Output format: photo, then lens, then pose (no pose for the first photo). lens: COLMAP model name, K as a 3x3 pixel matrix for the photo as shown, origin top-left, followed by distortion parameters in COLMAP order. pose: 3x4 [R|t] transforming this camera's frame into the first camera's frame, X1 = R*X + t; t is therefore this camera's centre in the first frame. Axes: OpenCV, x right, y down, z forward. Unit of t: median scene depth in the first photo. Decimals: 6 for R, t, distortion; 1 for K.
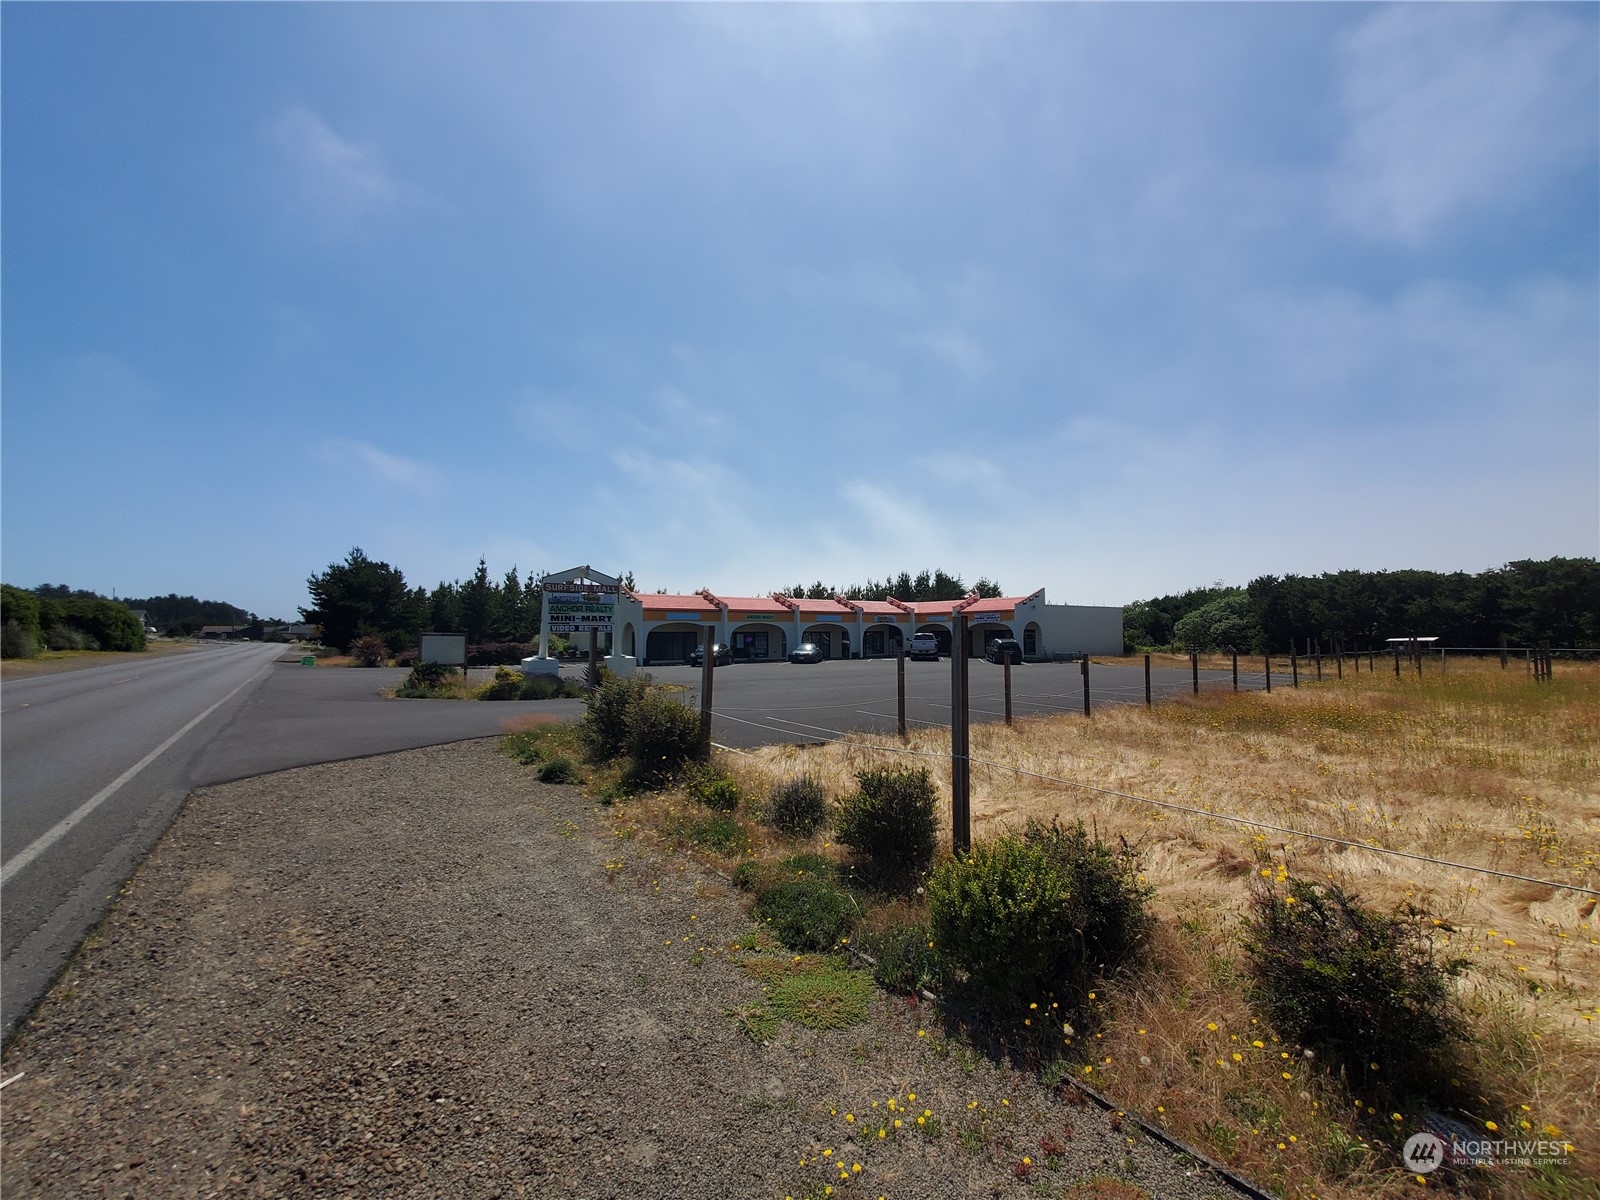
lens RADIAL K [[628.8, 0, 799.5], [0, 628.8, 597.0], [0, 0, 1]] dist [-0.009375, -0.000380]
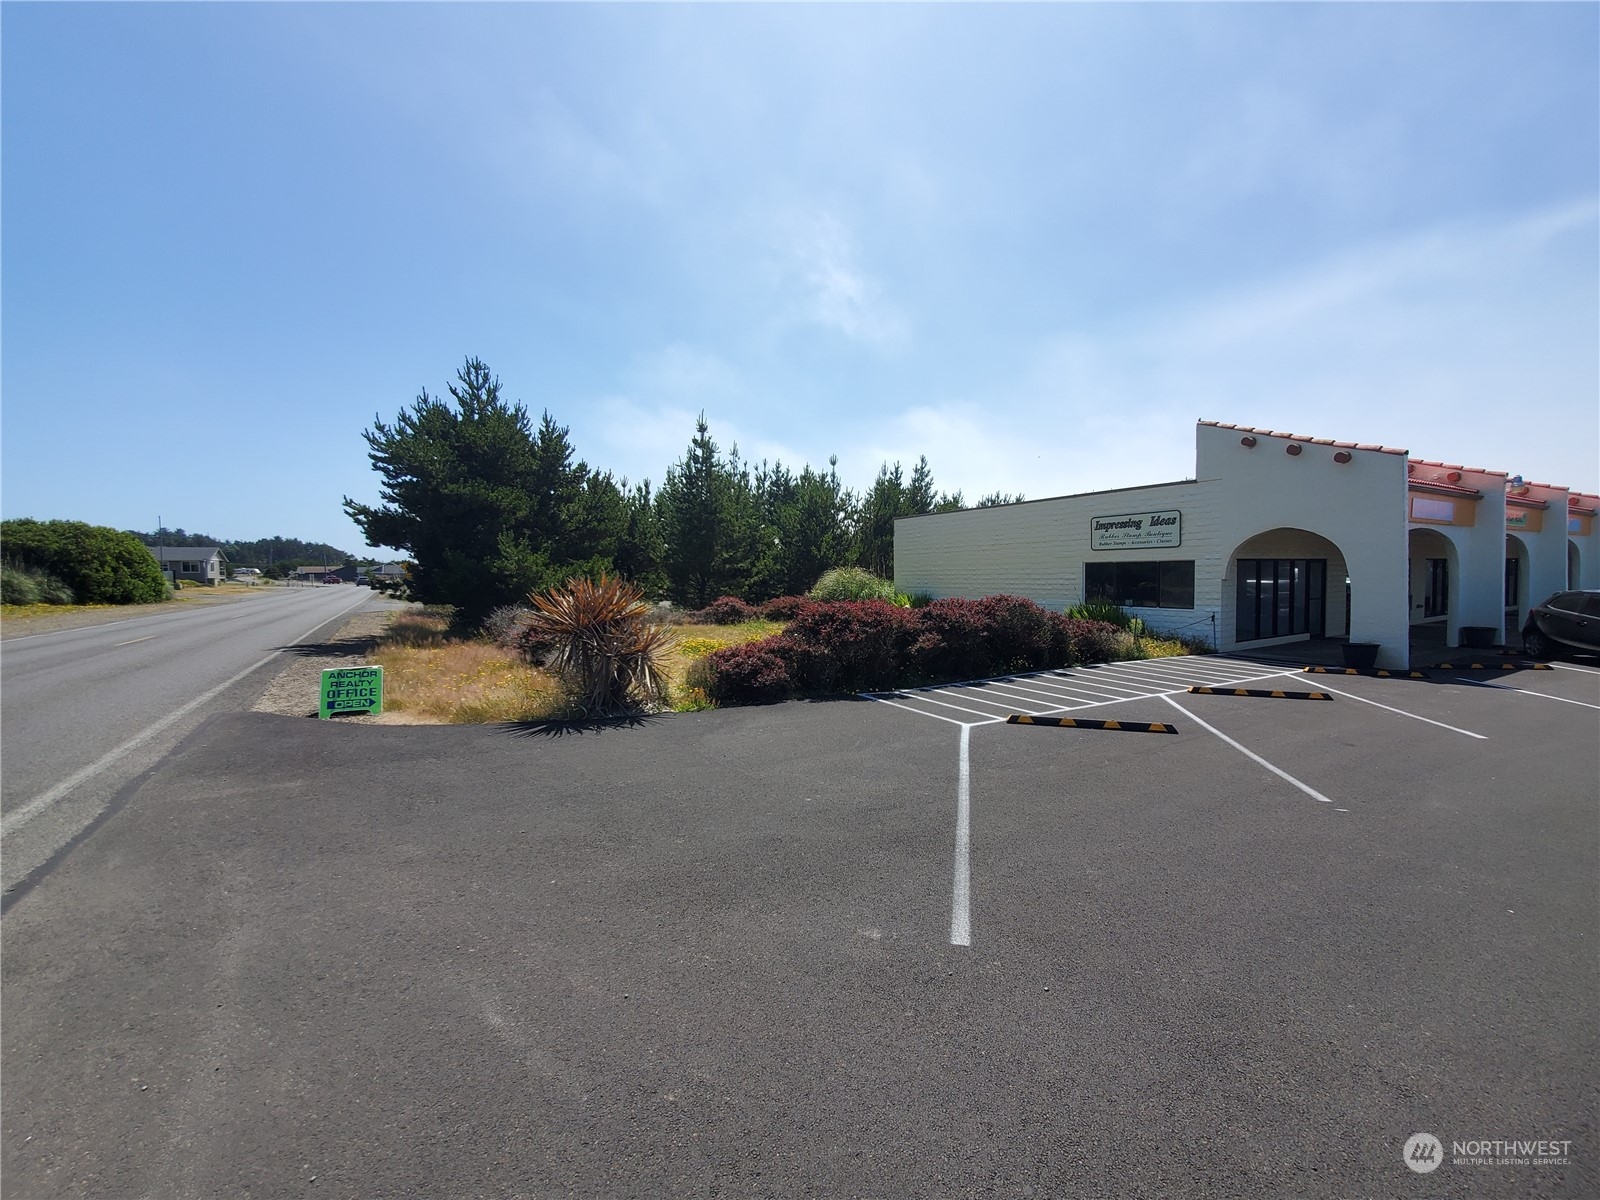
lens RADIAL K [[628.8, 0, 800.1], [0, 628.8, 594.4], [0, 0, 1]] dist [-0.009375, -0.000380]
pose [[0.994732, -0.003025, -0.102467, -0.343173], [0.012816, 0.995392, 0.095033, 0.027943], [0.101707, -0.095846, 0.990186, 0.453541]]
